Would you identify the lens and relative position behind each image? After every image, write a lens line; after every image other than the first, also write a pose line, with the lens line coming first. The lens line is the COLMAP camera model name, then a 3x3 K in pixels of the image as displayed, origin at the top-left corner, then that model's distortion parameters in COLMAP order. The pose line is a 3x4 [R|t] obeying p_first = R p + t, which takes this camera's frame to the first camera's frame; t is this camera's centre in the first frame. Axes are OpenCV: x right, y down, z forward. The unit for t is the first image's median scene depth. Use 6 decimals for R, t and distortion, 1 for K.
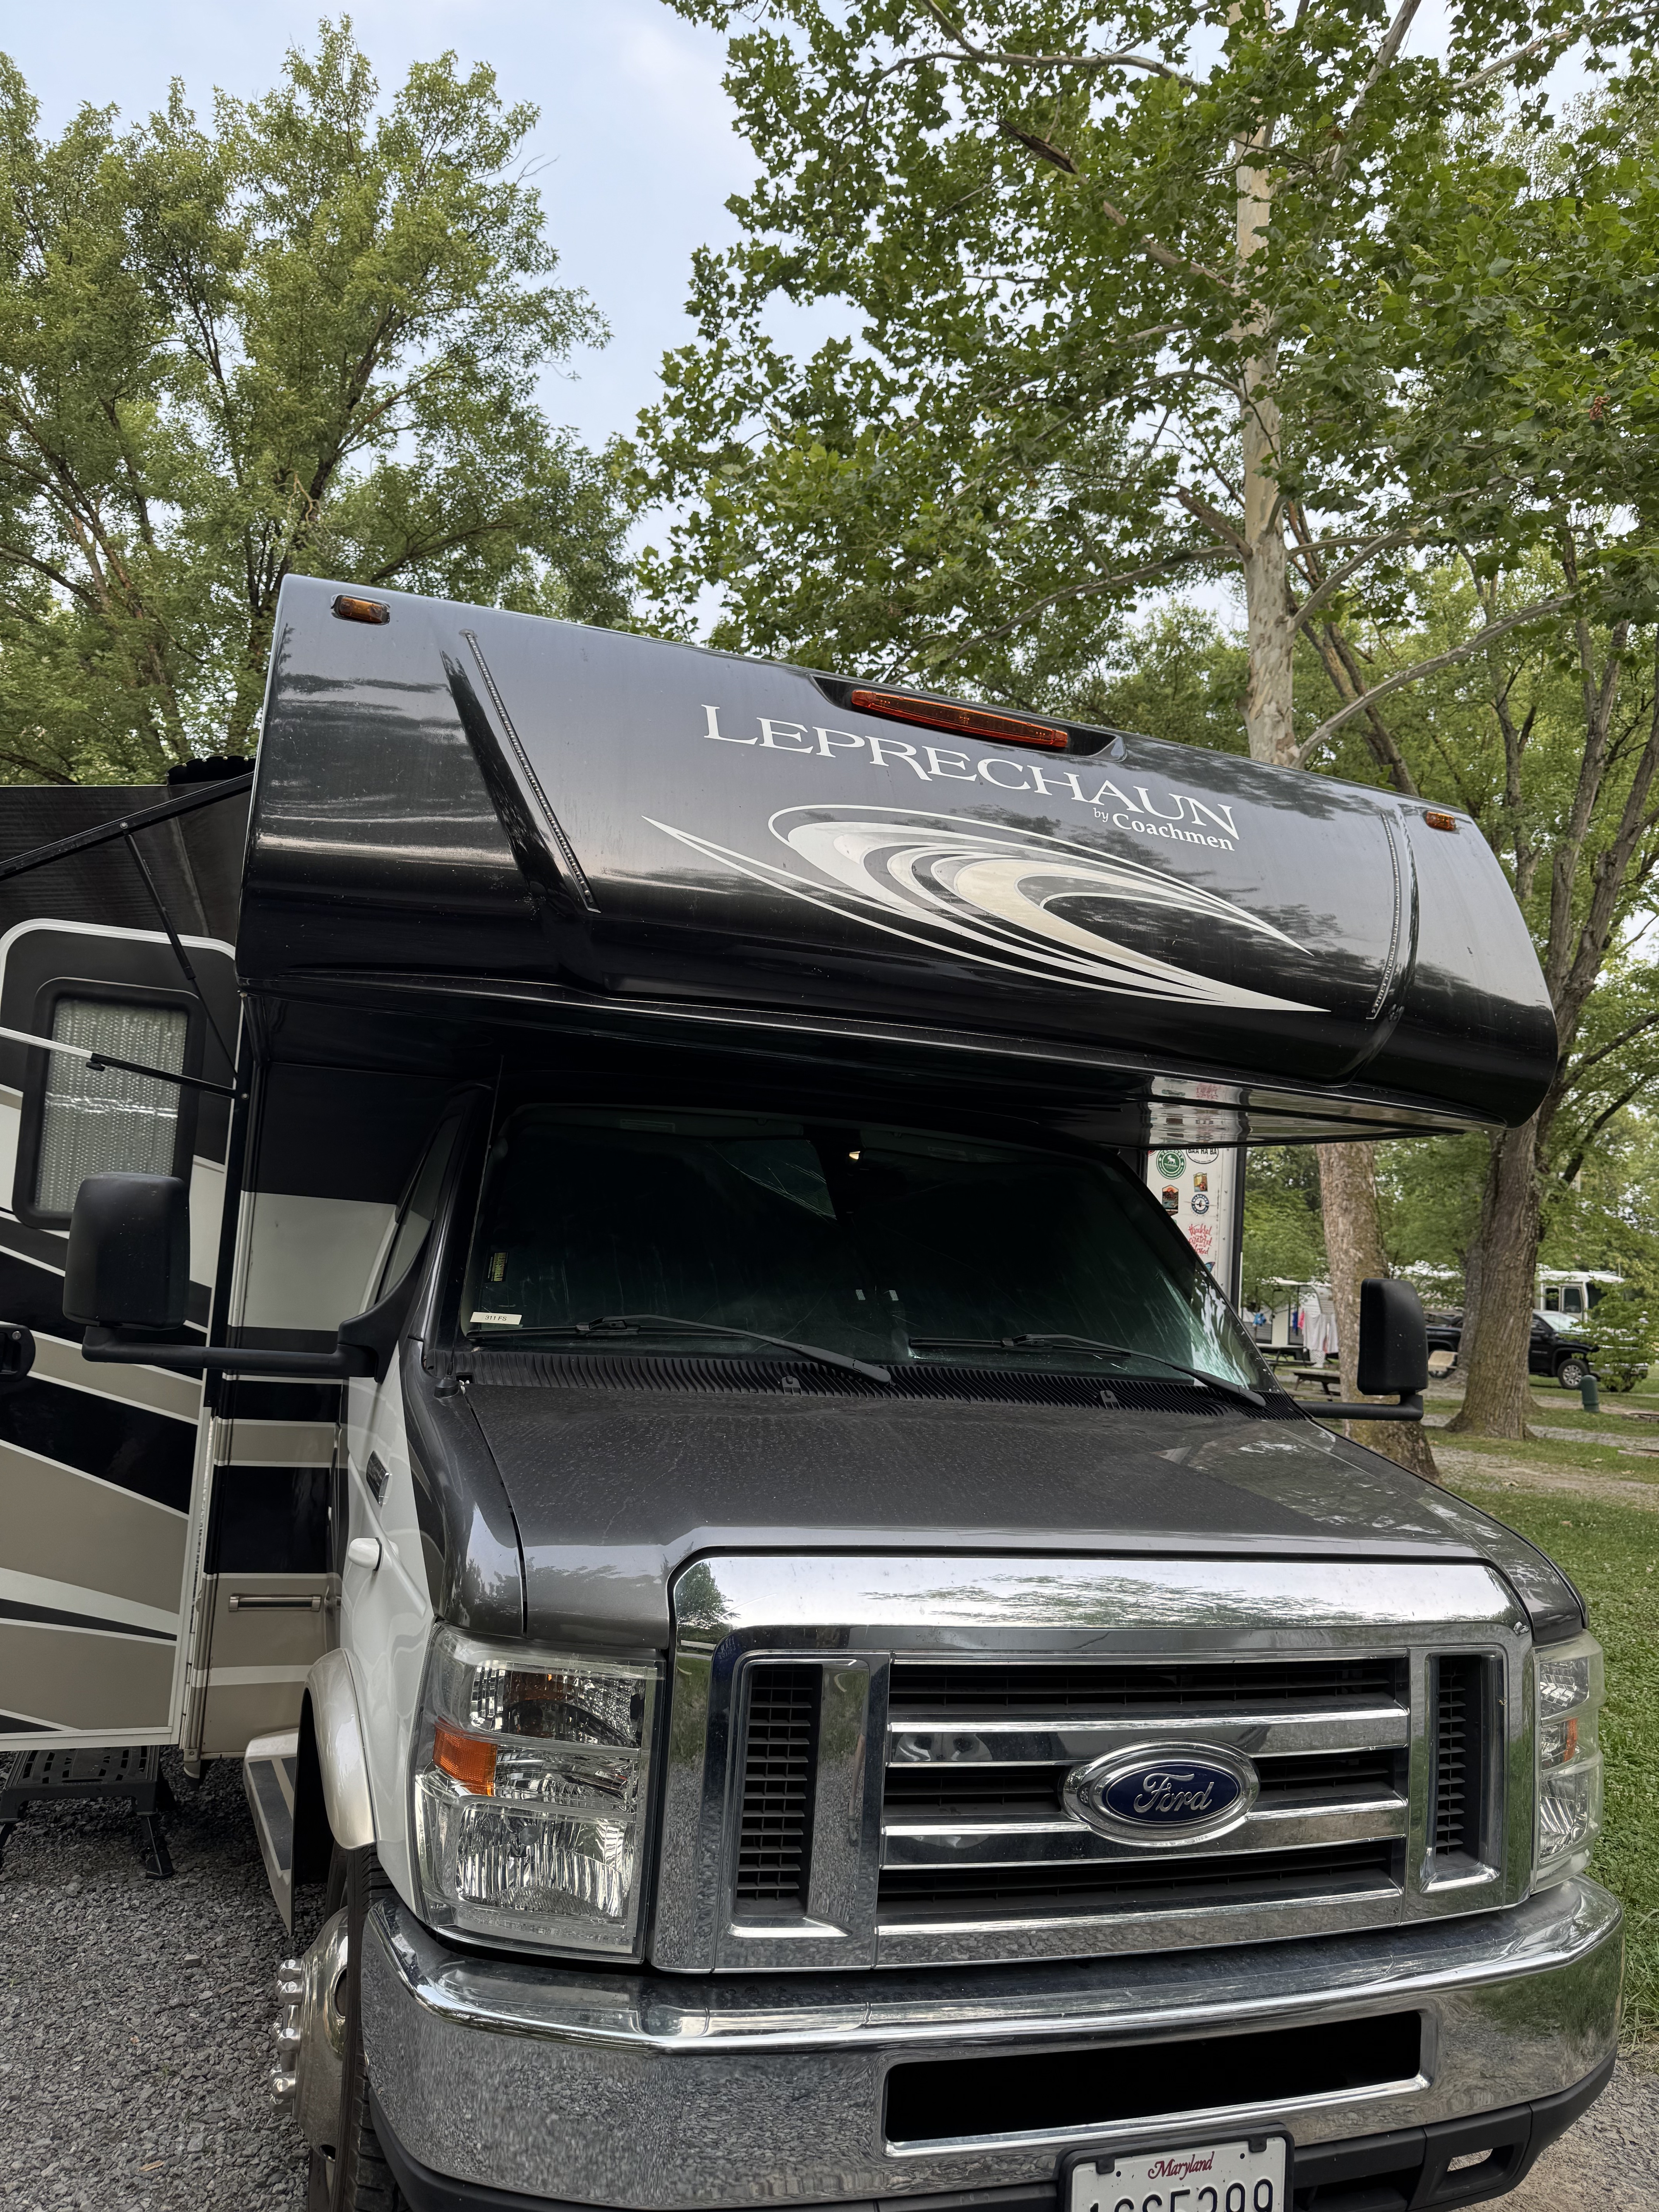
lens RADIAL K [[1596.9, 0, 829.5], [0, 1596.9, 1106.0], [0, 0, 1]] dist [-0.003851, 0.000142]
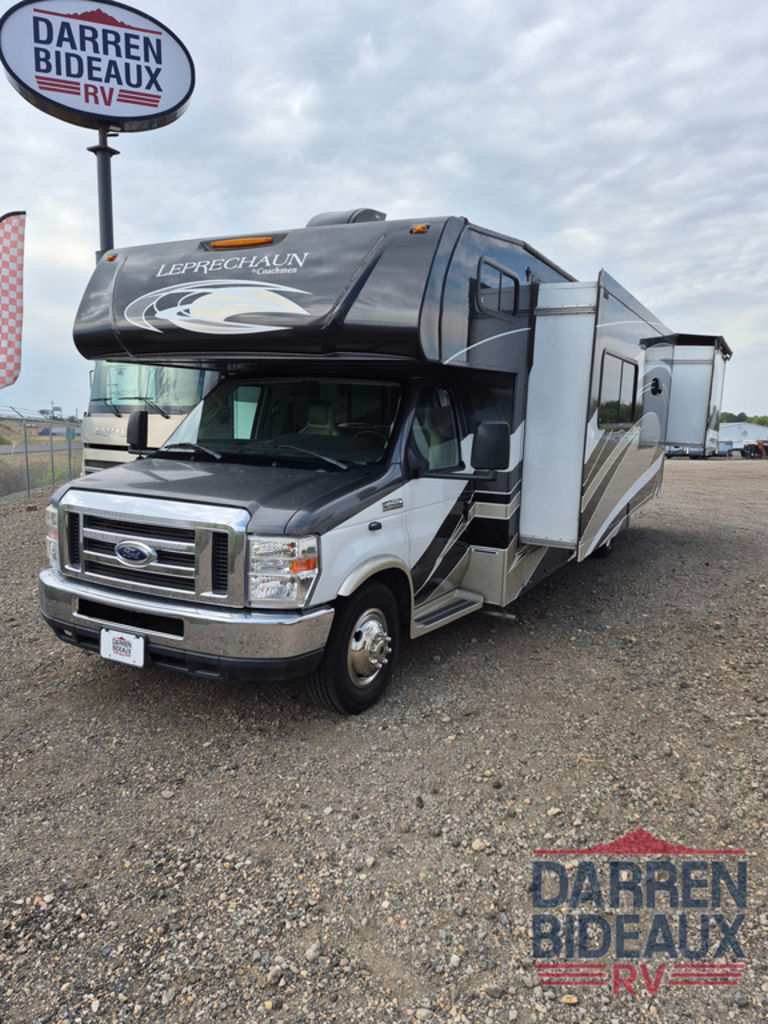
lens RADIAL K [[727.3, 0, 384.0], [0, 727.3, 512.0], [0, 0, 1]] dist [0.063550, 0.000573]
pose [[0.663661, 0.058255, -0.745762, 1.865971], [0.094373, 0.982476, 0.160729, 0.086663], [0.742057, -0.177049, 0.646533, 0.283191]]
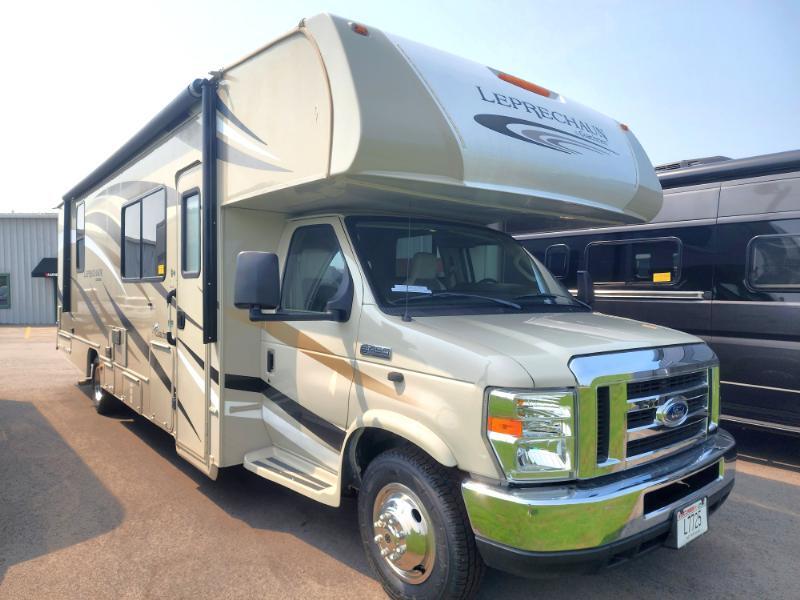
lens RADIAL K [[568.2, 0, 400.0], [0, 568.2, 300.0], [0, 0, 1]] dist [0.063550, 0.000573]
pose [[0.949302, -0.069040, 0.306690, -0.687340], [0.027255, 0.989988, 0.138495, -0.006406], [-0.313181, -0.123115, 0.941680, 0.027999]]
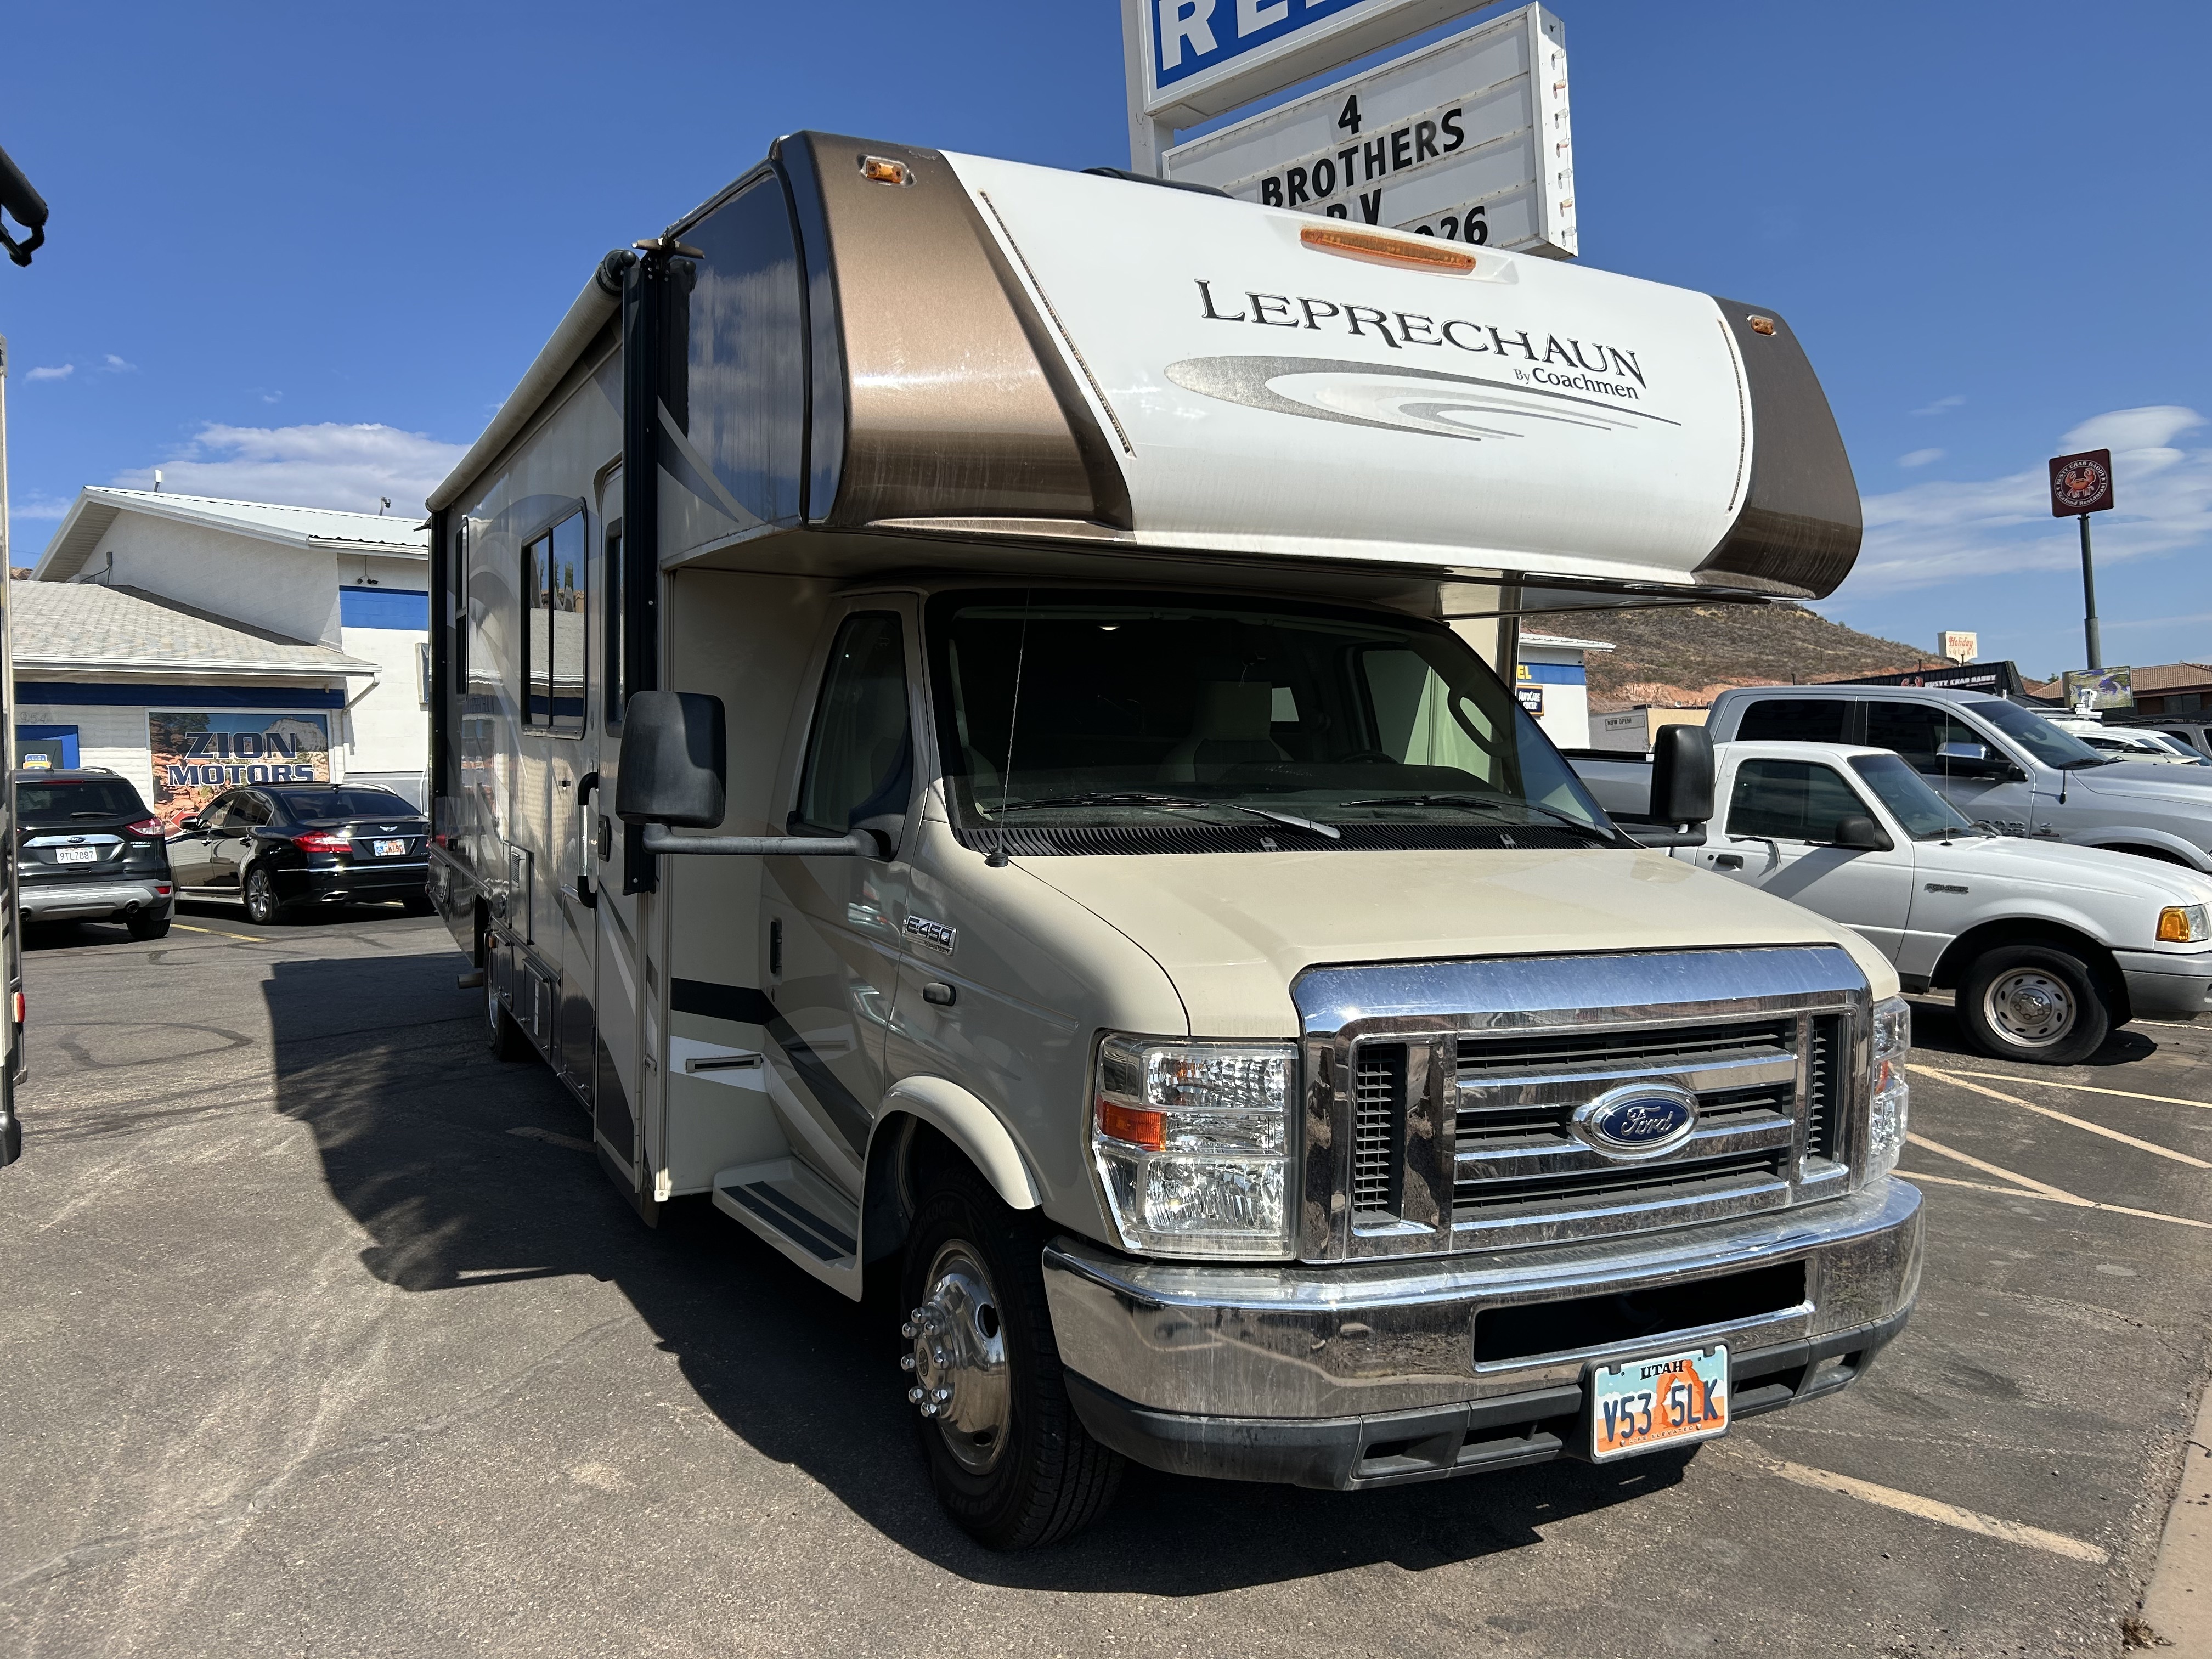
lens RADIAL K [[1702.5, 0, 1106.0], [0, 1702.5, 829.5], [0, 0, 1]] dist [0.057329, -0.000799]
pose [[0.991372, -0.054805, 0.119069, -0.379646], [0.034473, 0.985431, 0.166546, -0.074217], [-0.126462, -0.161005, 0.978818, -0.326198]]
